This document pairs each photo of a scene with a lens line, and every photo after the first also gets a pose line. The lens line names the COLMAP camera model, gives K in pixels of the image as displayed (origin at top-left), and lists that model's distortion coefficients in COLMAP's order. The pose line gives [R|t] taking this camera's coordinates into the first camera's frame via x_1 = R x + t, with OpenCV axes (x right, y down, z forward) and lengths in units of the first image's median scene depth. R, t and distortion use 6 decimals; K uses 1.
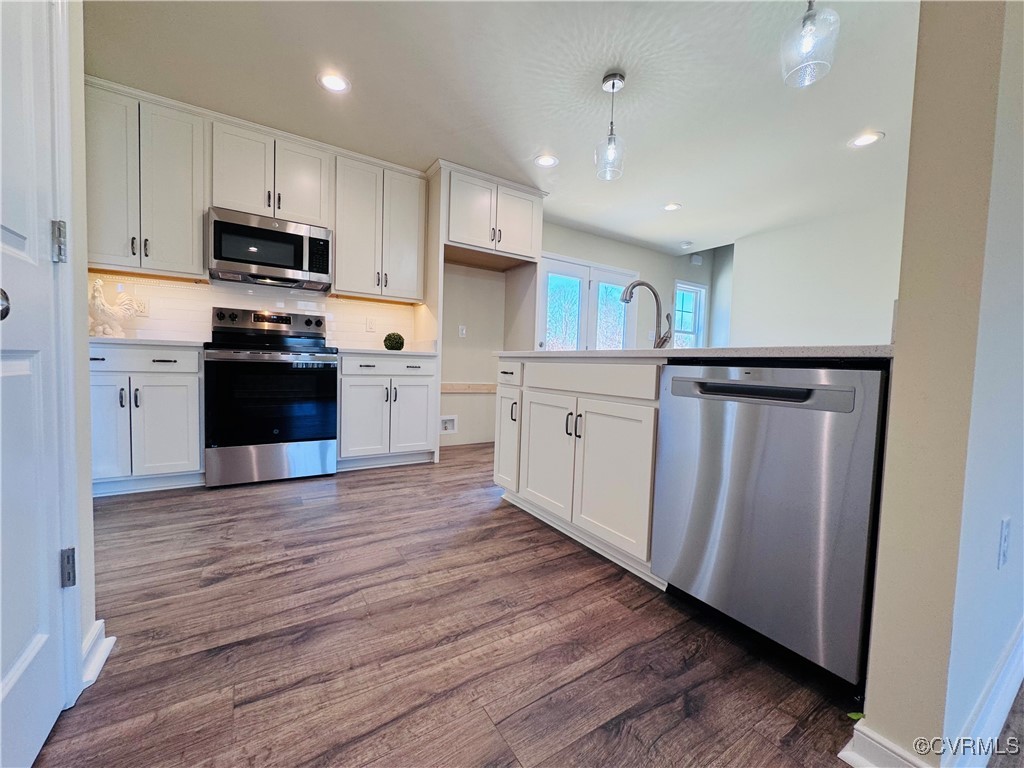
lens RADIAL K [[408.7, 0, 510.6], [0, 408.7, 382.6], [0, 0, 1]] dist [0.000645, -0.000199]
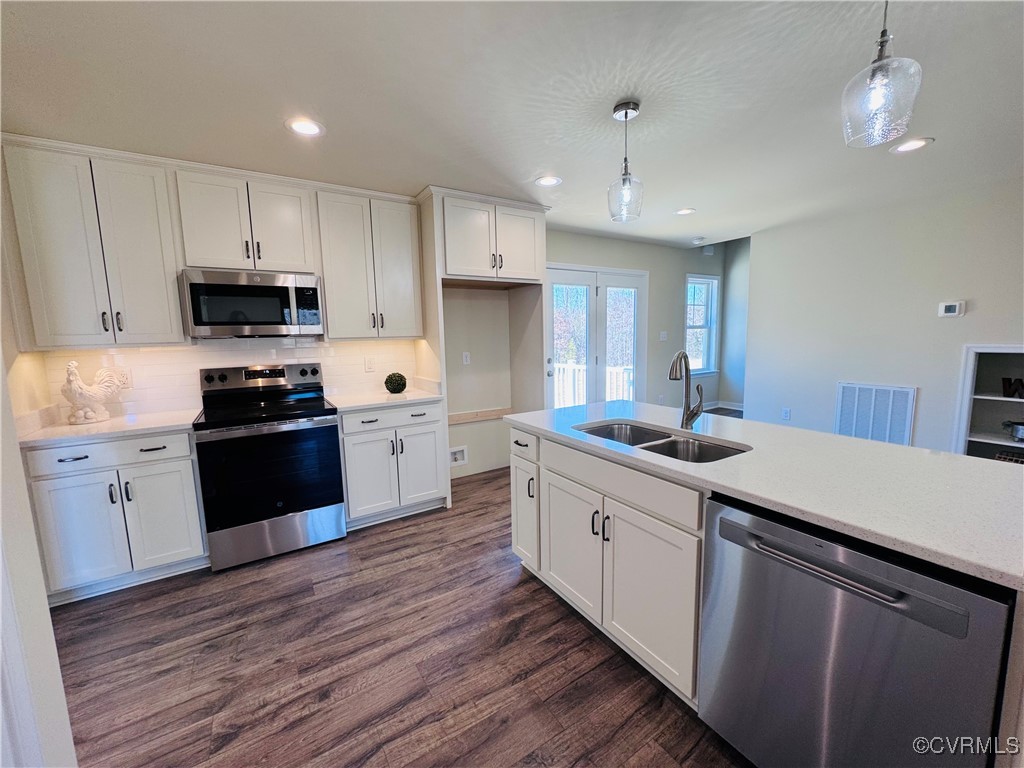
lens RADIAL K [[408.7, 0, 511.1], [0, 408.7, 384.8], [0, 0, 1]] dist [0.000645, -0.000199]
pose [[0.998395, -0.055642, -0.010516, -0.013112], [0.056279, 0.995557, 0.075492, -0.213979], [0.006269, -0.075962, 0.997091, 0.083797]]
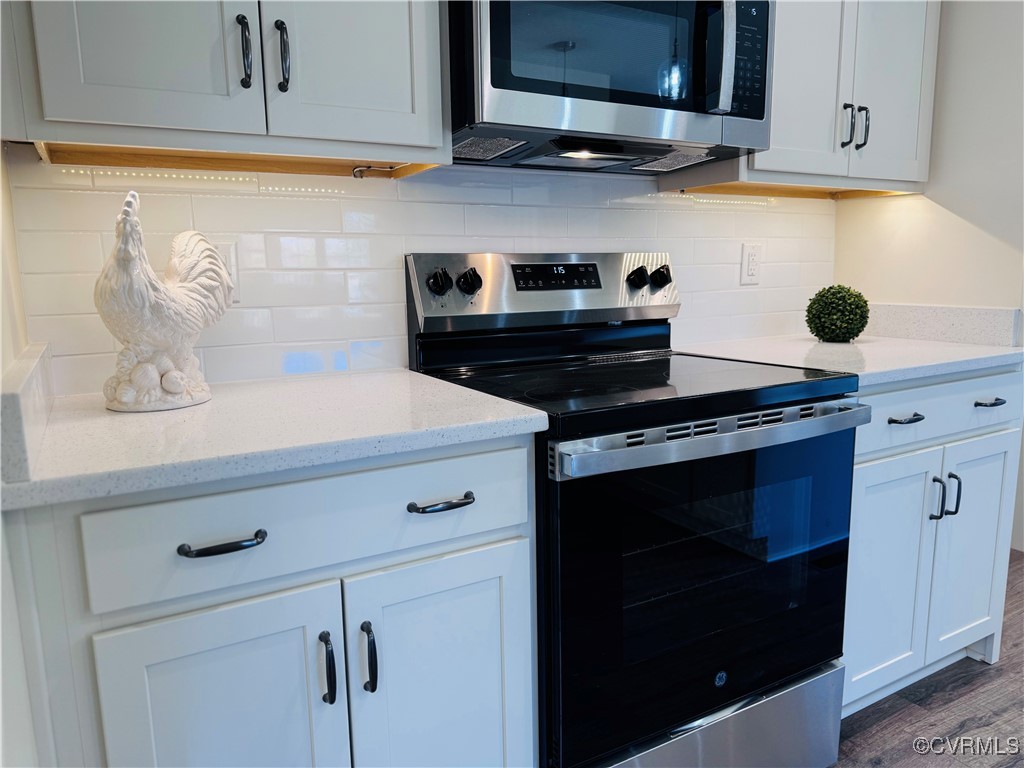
lens RADIAL K [[710.8, 0, 510.0], [0, 710.8, 387.3], [0, 0, 1]] dist [0.037856, -0.029117]
pose [[0.996940, -0.041917, -0.065976, -0.738643], [0.048858, 0.993016, 0.107385, -0.164779], [0.061014, -0.110280, 0.992026, 0.541277]]
